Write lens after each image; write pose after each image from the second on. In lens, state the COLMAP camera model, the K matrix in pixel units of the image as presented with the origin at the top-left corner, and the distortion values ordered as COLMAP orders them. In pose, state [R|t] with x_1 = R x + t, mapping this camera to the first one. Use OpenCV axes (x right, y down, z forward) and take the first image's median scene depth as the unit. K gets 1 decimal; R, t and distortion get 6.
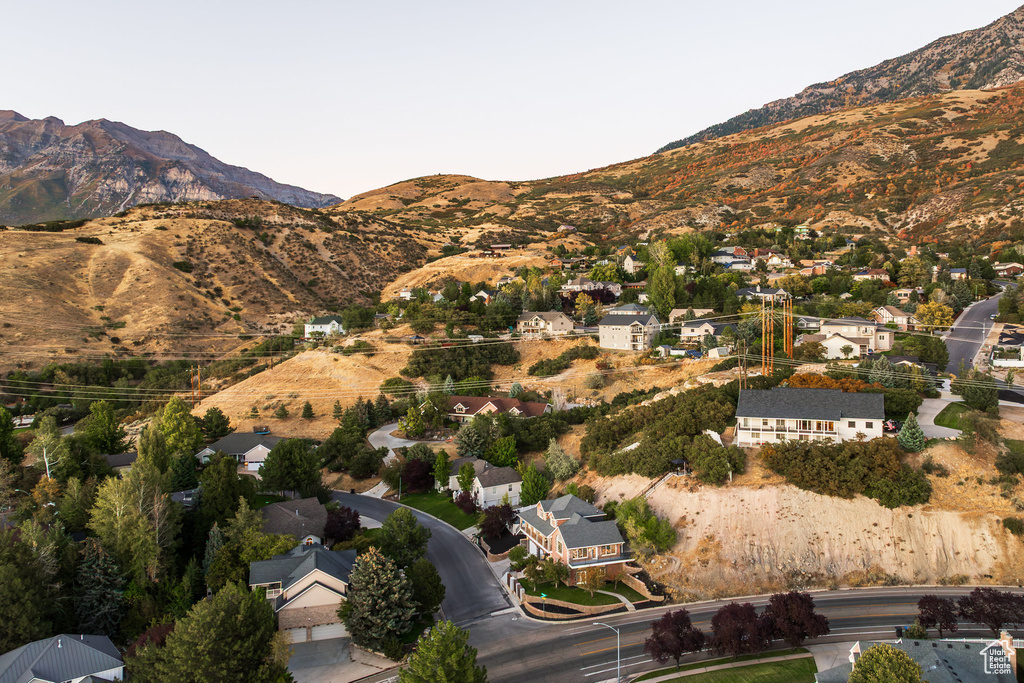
lens RADIAL K [[856.1, 0, 592.1], [0, 856.1, 369.9], [0, 0, 1]] dist [0.060318, -0.029526]
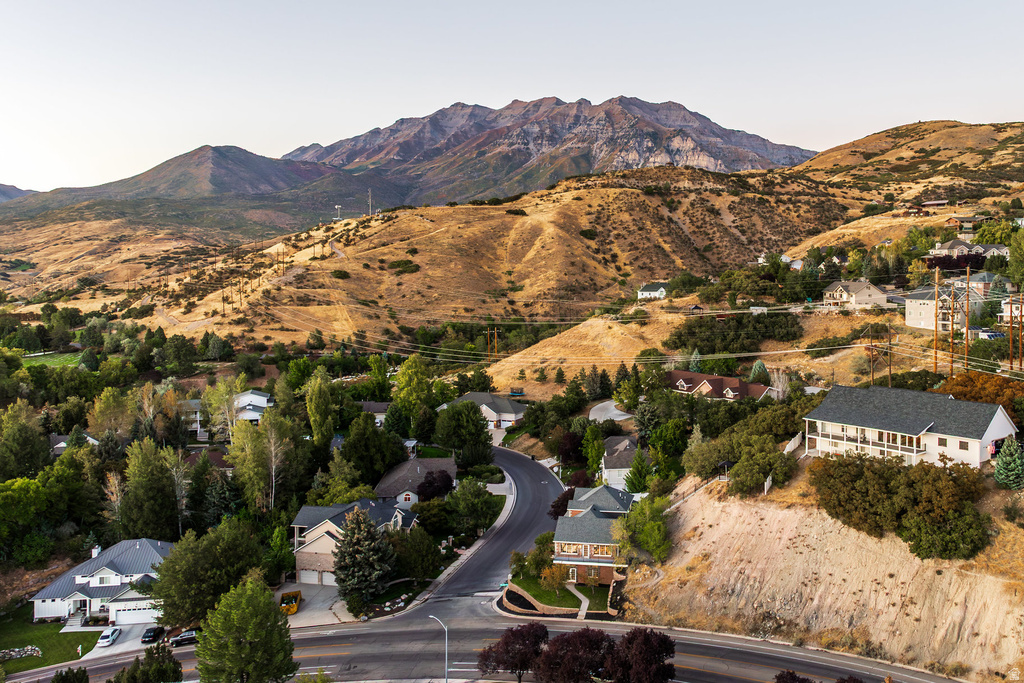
lens RADIAL K [[919.1, 0, 591.1], [0, 919.1, 351.4], [0, 0, 1]] dist [0.057427, -0.046760]
pose [[0.848301, 0.054962, -0.526654, 0.146013], [-0.047651, 0.998487, 0.027450, -0.007406], [0.527366, 0.001809, 0.849636, 0.048064]]
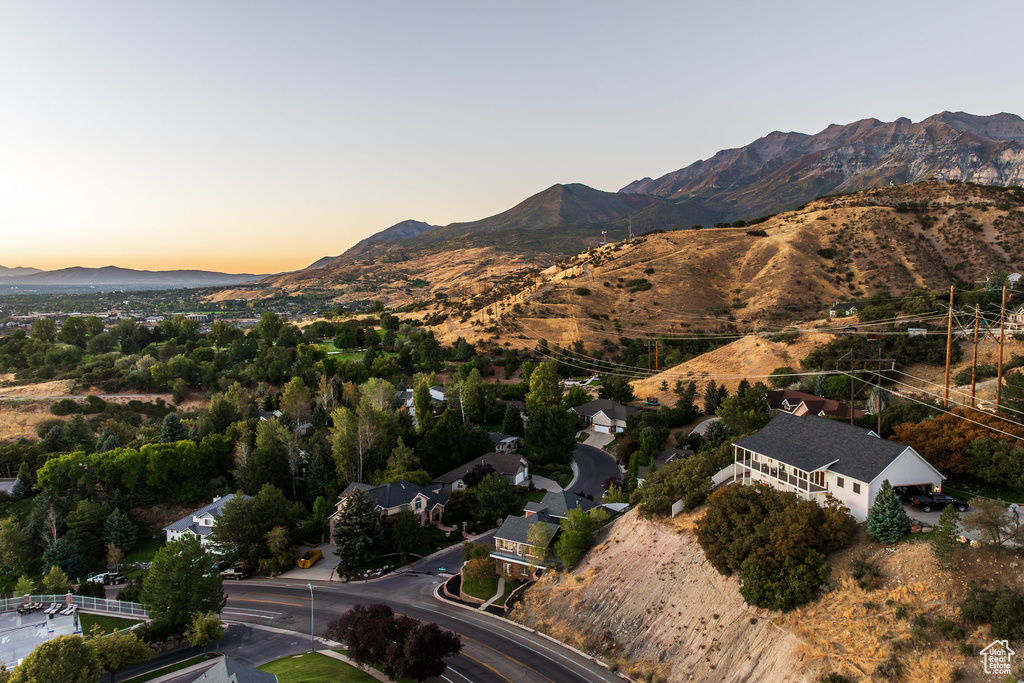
lens RADIAL K [[819.5, 0, 544.4], [0, 819.5, 398.1], [0, 0, 1]] dist [0.052586, -0.028360]
pose [[0.559253, 0.123702, -0.819716, 0.218604], [-0.076083, 0.992290, 0.097838, -0.015063], [0.825499, 0.007651, 0.564352, 0.140199]]
